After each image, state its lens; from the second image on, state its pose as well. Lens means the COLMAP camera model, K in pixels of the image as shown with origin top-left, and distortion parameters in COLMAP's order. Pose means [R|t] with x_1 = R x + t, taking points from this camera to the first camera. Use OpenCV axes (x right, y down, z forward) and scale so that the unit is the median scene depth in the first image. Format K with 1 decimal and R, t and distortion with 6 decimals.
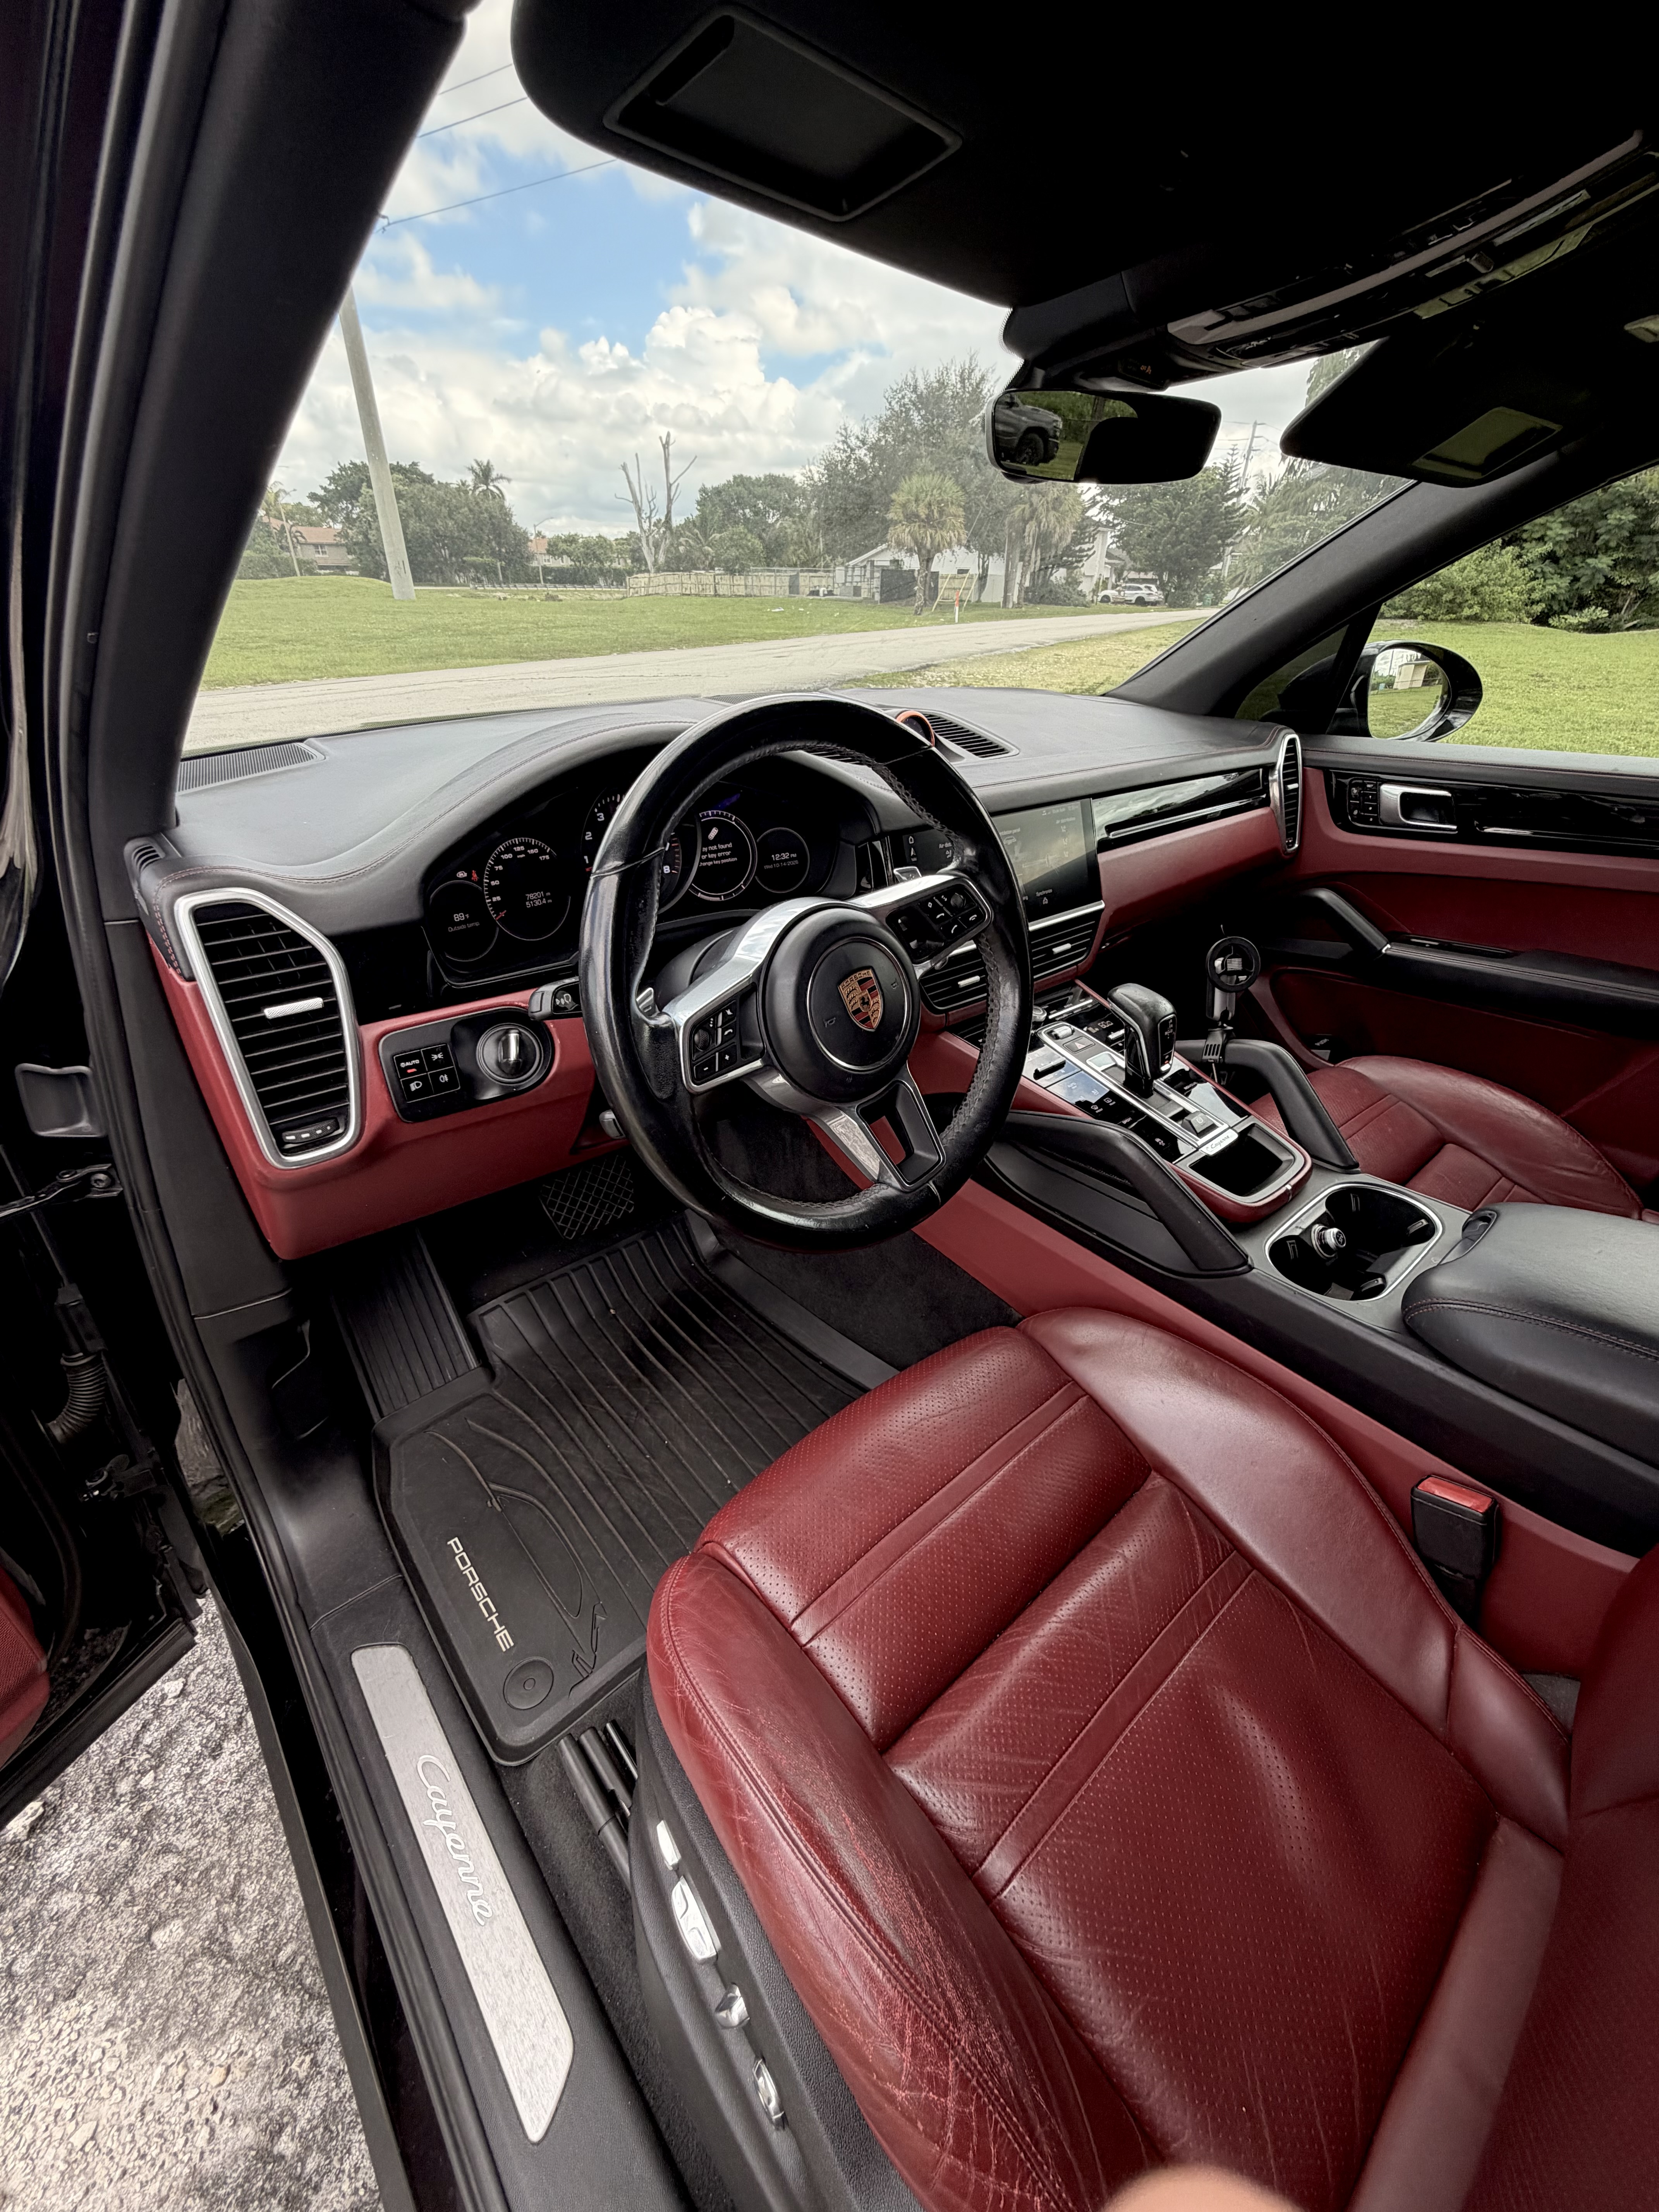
lens RADIAL K [[886.2, 0, 837.6], [0, 886.2, 1098.8], [0, 0, 1]] dist [0.003124, 0.000215]
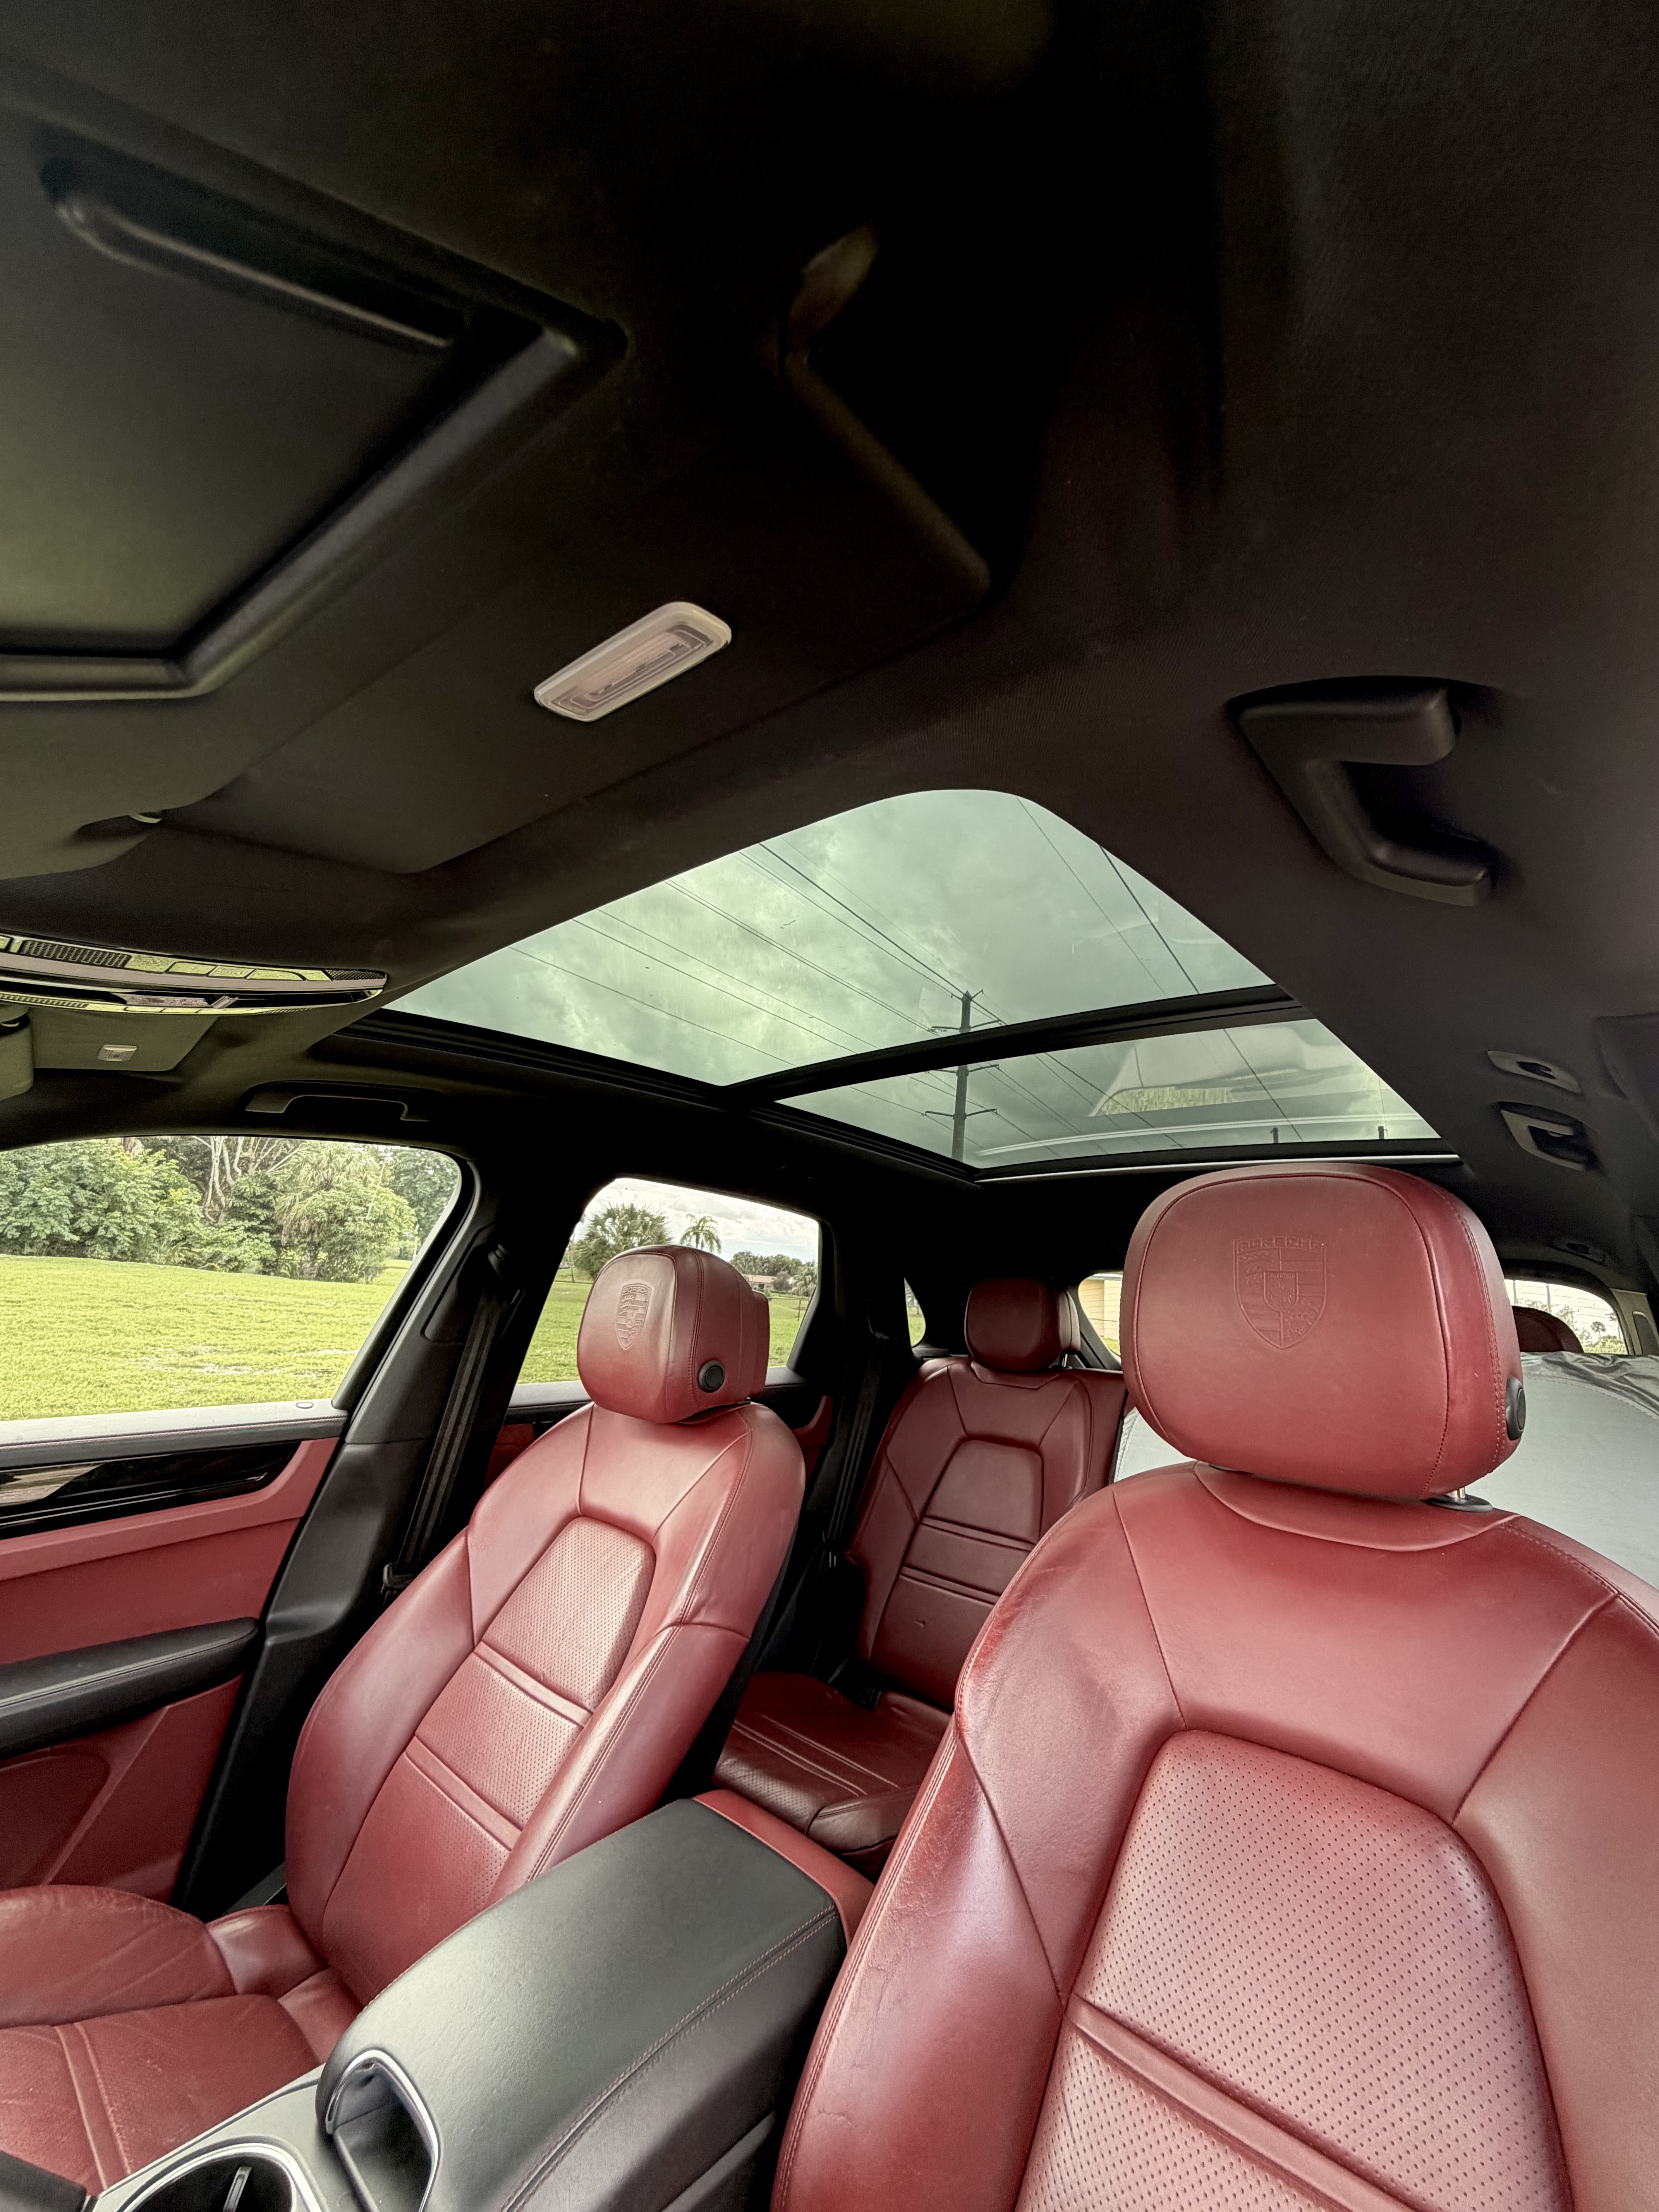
lens RADIAL K [[886.2, 0, 829.9], [0, 886.2, 1101.1], [0, 0, 1]] dist [0.003124, 0.000215]
pose [[-0.100346, 0.188463, 0.976940, -0.163564], [0.429083, 0.894091, -0.128408, -0.295002], [-0.897674, 0.406303, -0.170585, 0.414142]]
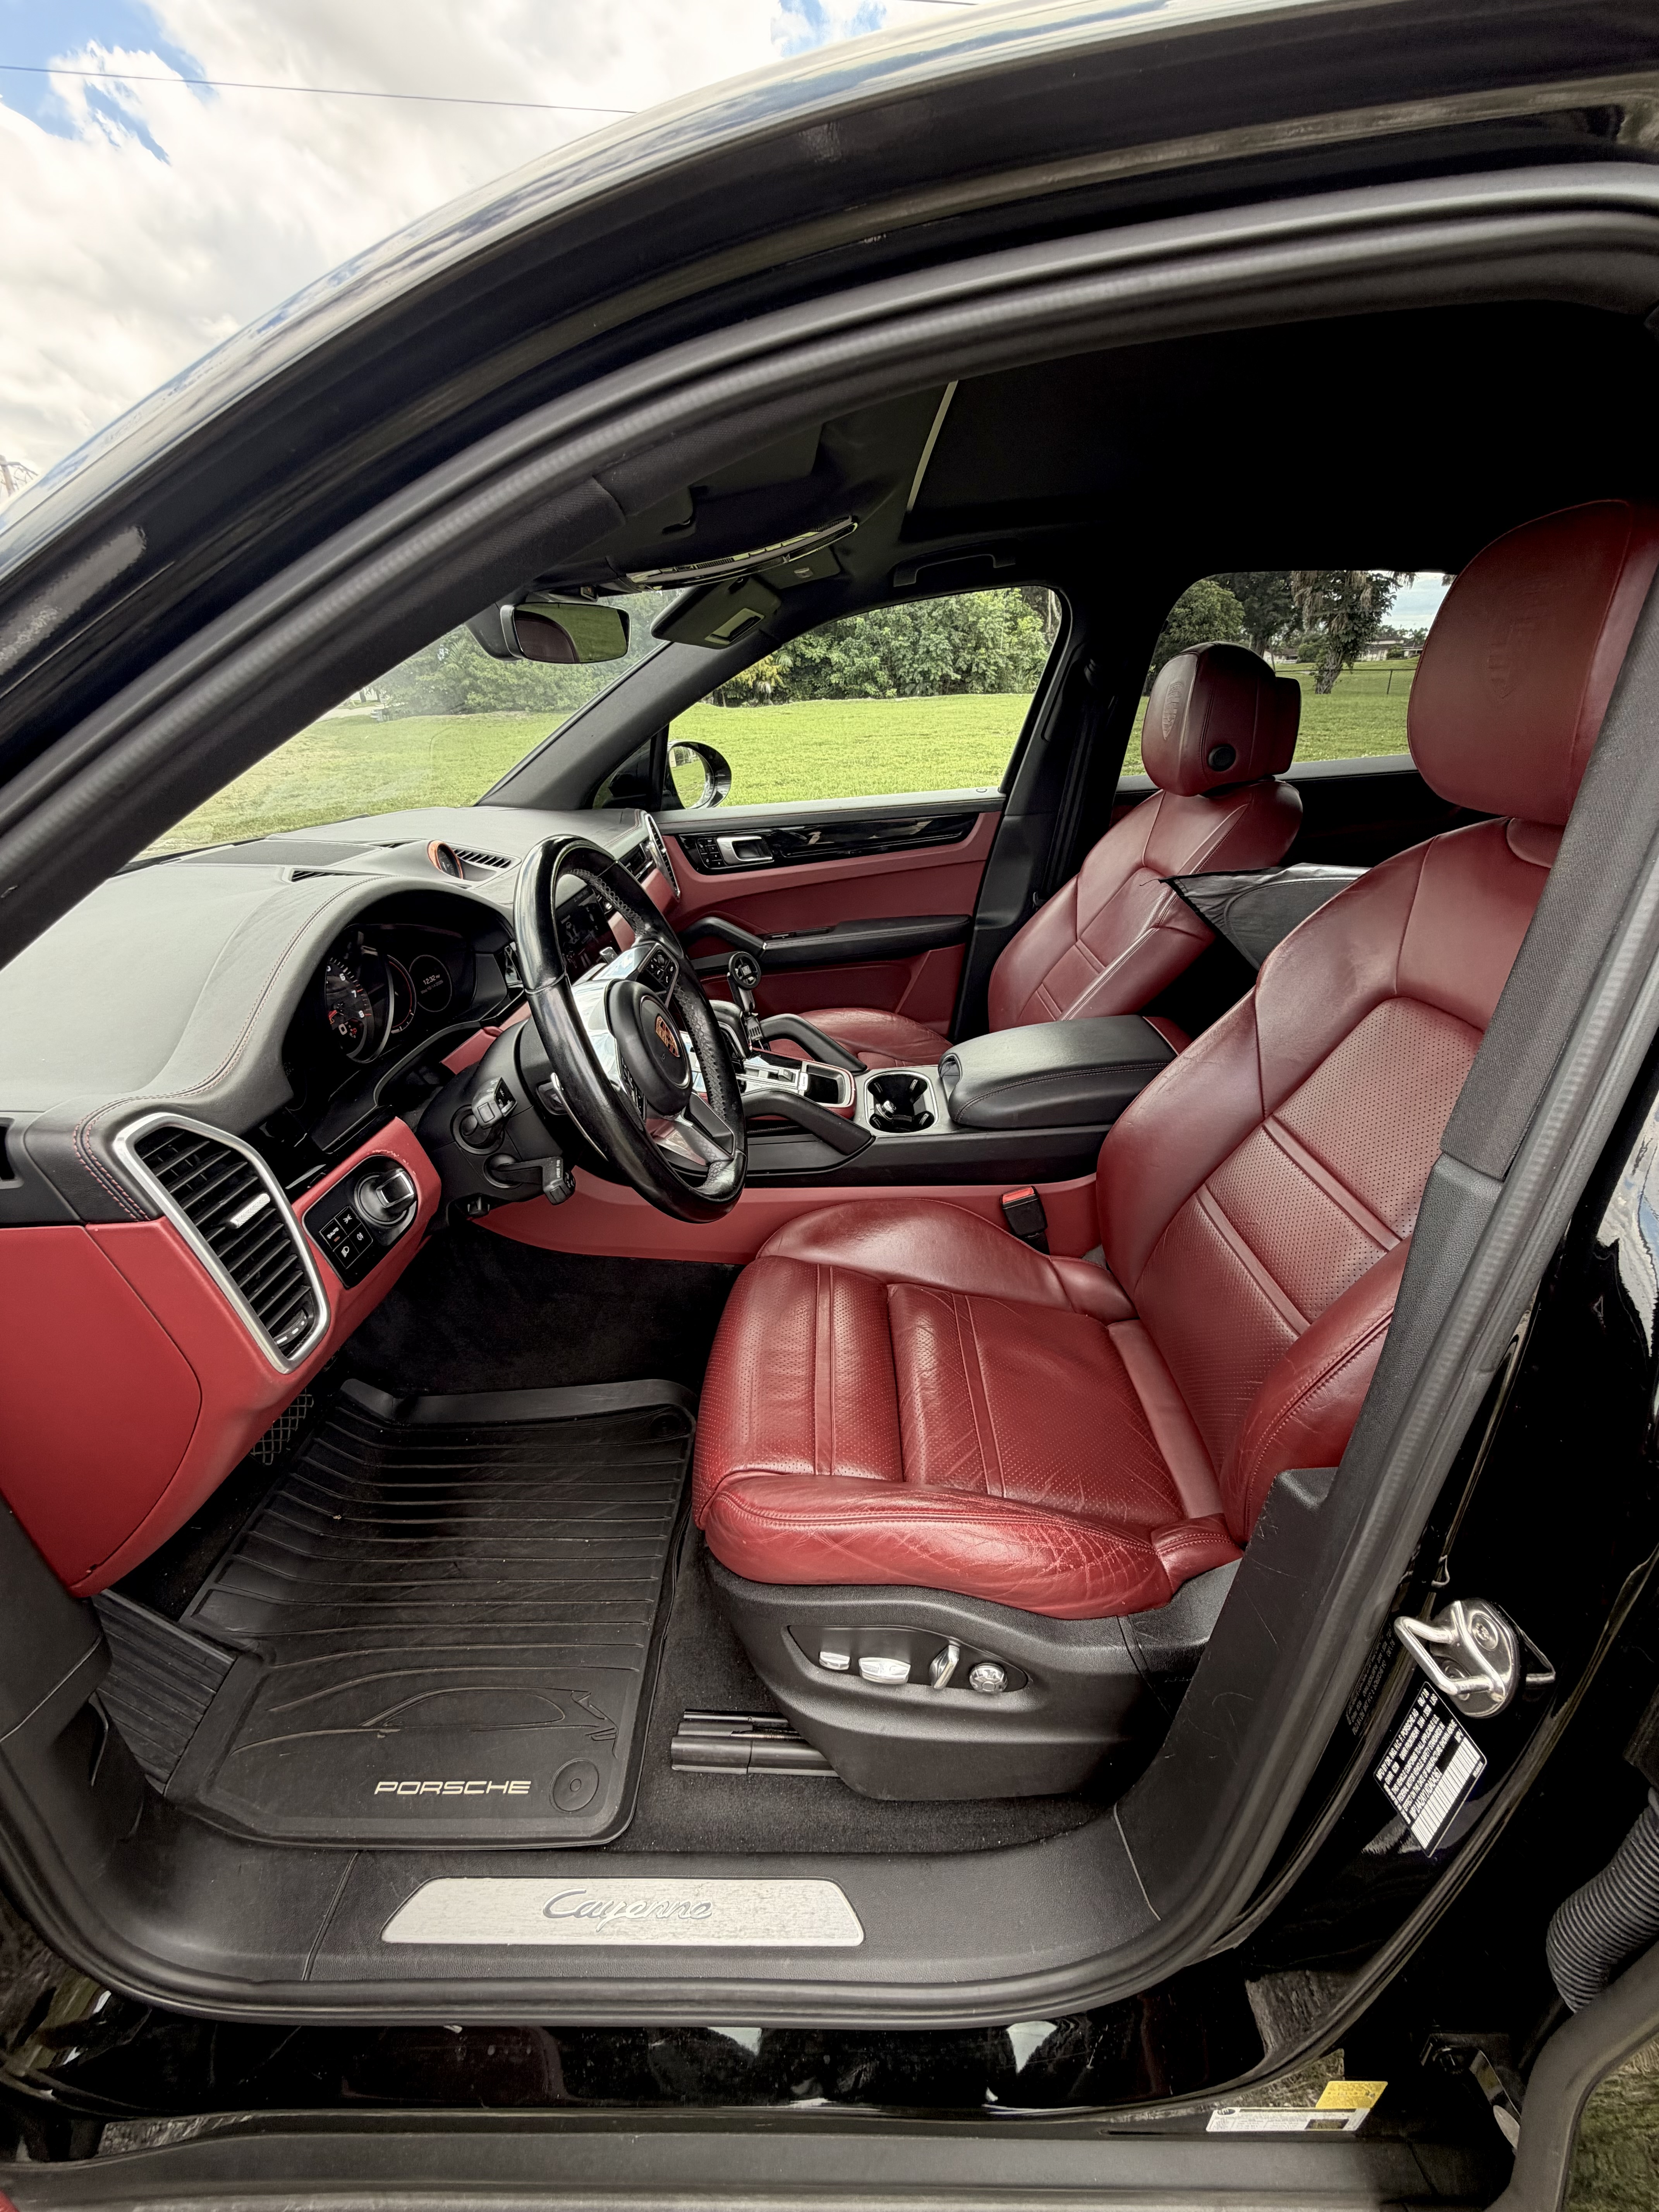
lens RADIAL K [[886.2, 0, 827.4], [0, 886.2, 1091.6], [0, 0, 1]] dist [0.003124, 0.000215]
pose [[0.669519, -0.346201, 0.657183, -0.530722], [0.406682, 0.911204, 0.065702, -0.016061], [-0.621573, 0.223276, 0.750862, -0.119648]]
